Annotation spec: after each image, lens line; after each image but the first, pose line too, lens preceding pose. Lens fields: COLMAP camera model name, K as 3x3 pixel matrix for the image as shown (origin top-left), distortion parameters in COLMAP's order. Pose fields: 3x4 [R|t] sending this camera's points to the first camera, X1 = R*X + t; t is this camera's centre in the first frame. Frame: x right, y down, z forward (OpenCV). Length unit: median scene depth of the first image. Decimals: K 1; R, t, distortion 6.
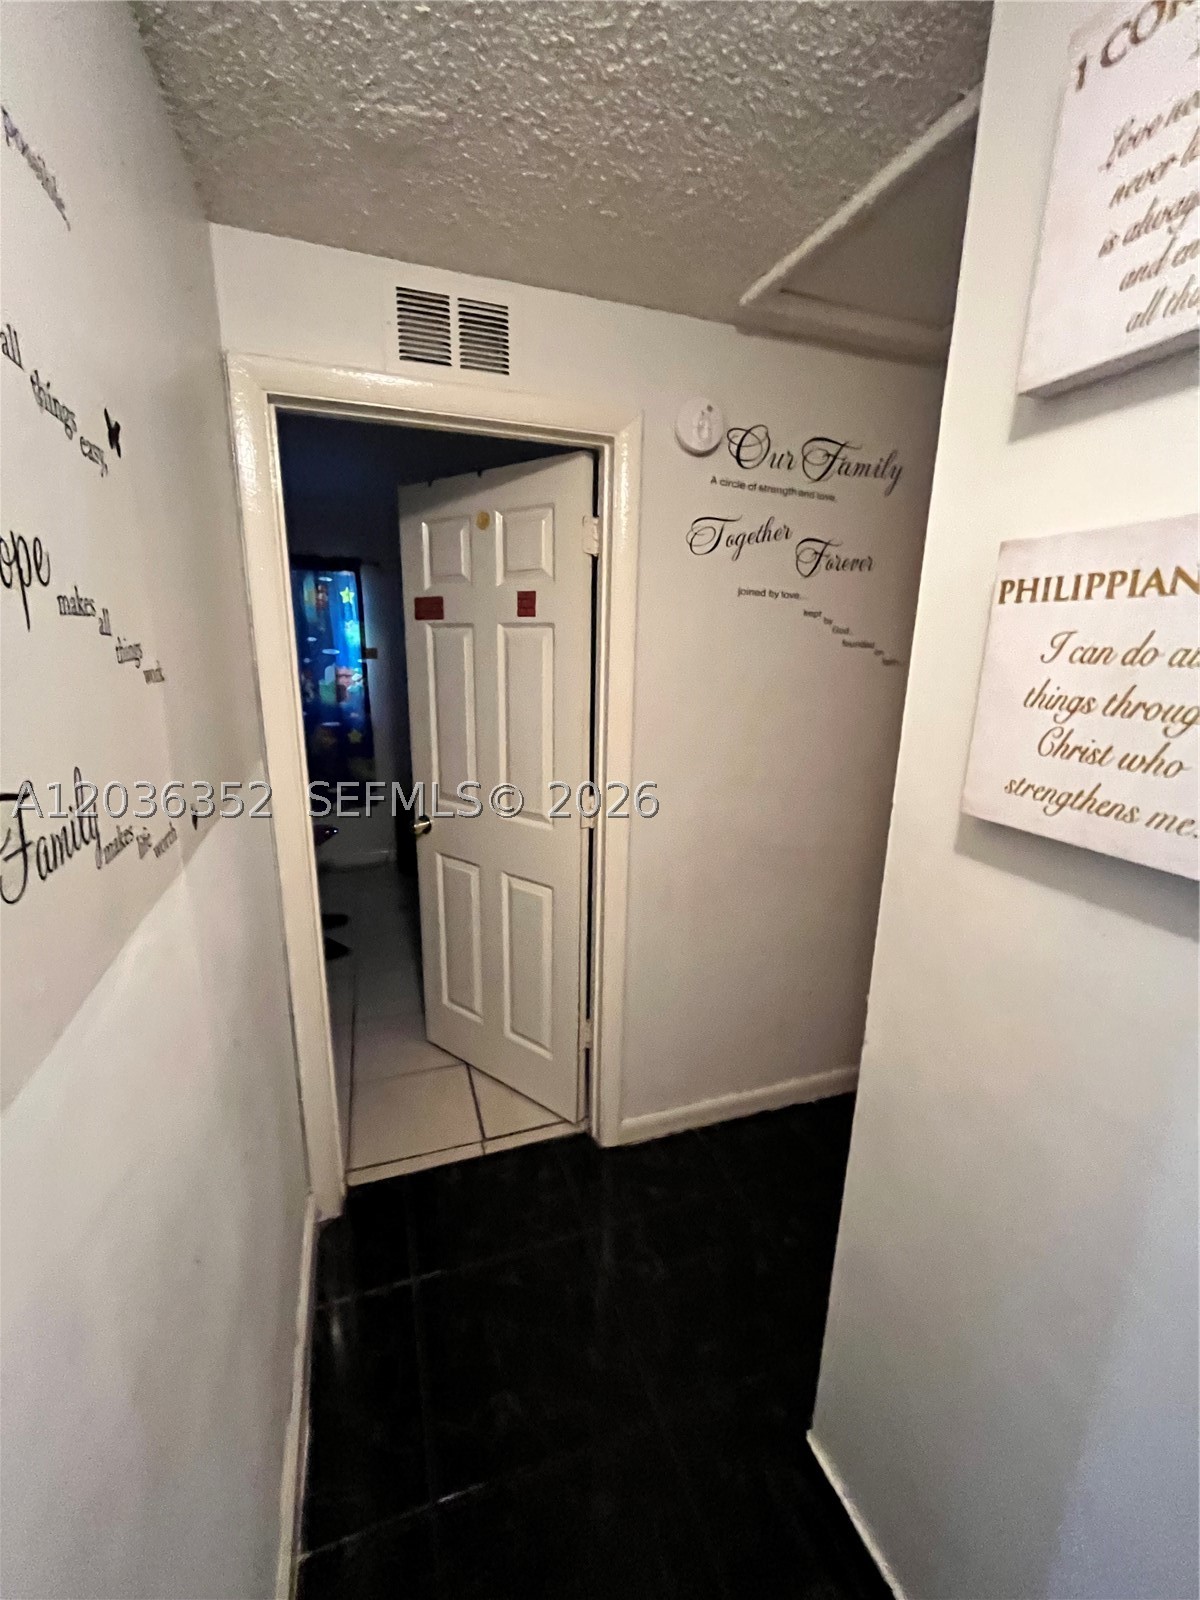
lens RADIAL K [[646.4, 0, 595.4], [0, 646.4, 797.3], [0, 0, 1]] dist [-0.004049, 0.000413]
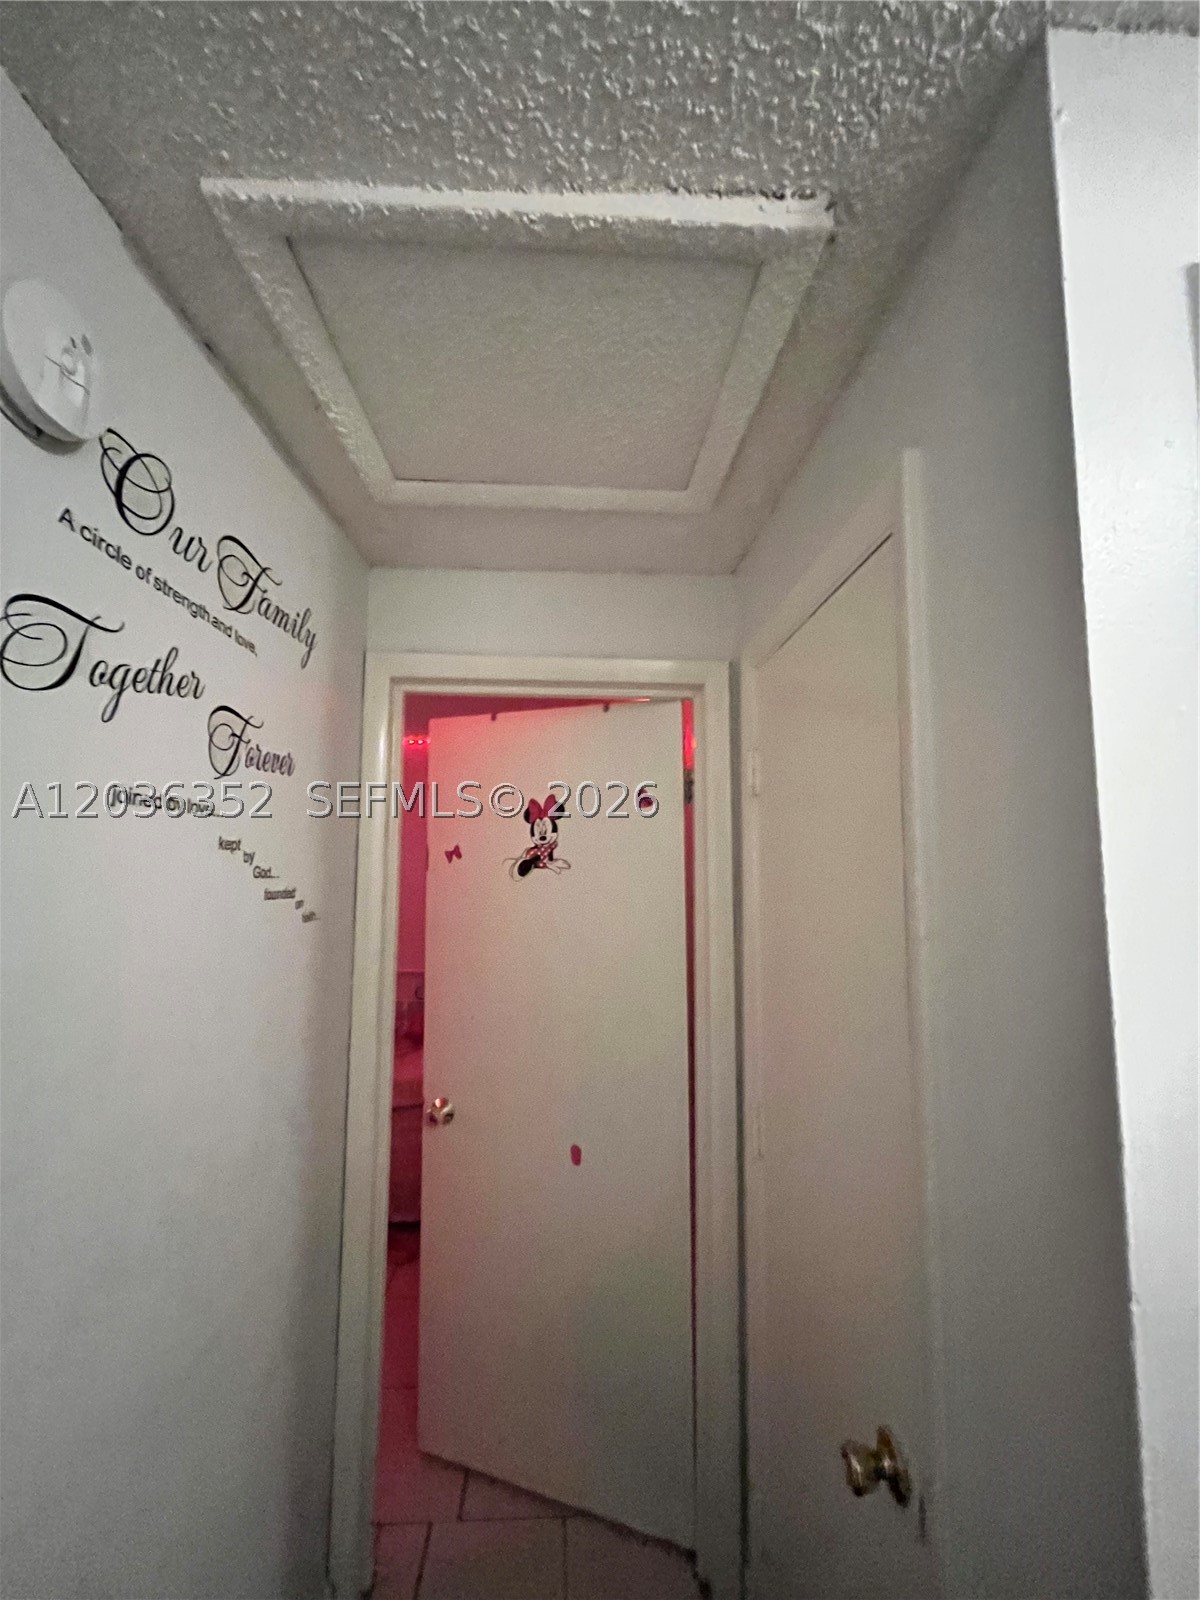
lens RADIAL K [[646.4, 0, 595.4], [0, 646.4, 797.3], [0, 0, 1]] dist [-0.004049, 0.000413]
pose [[0.296202, 0.069737, 0.952576, -0.185519], [0.221788, 0.965048, -0.139615, -0.474758], [-0.929018, 0.252625, 0.270382, 1.495152]]
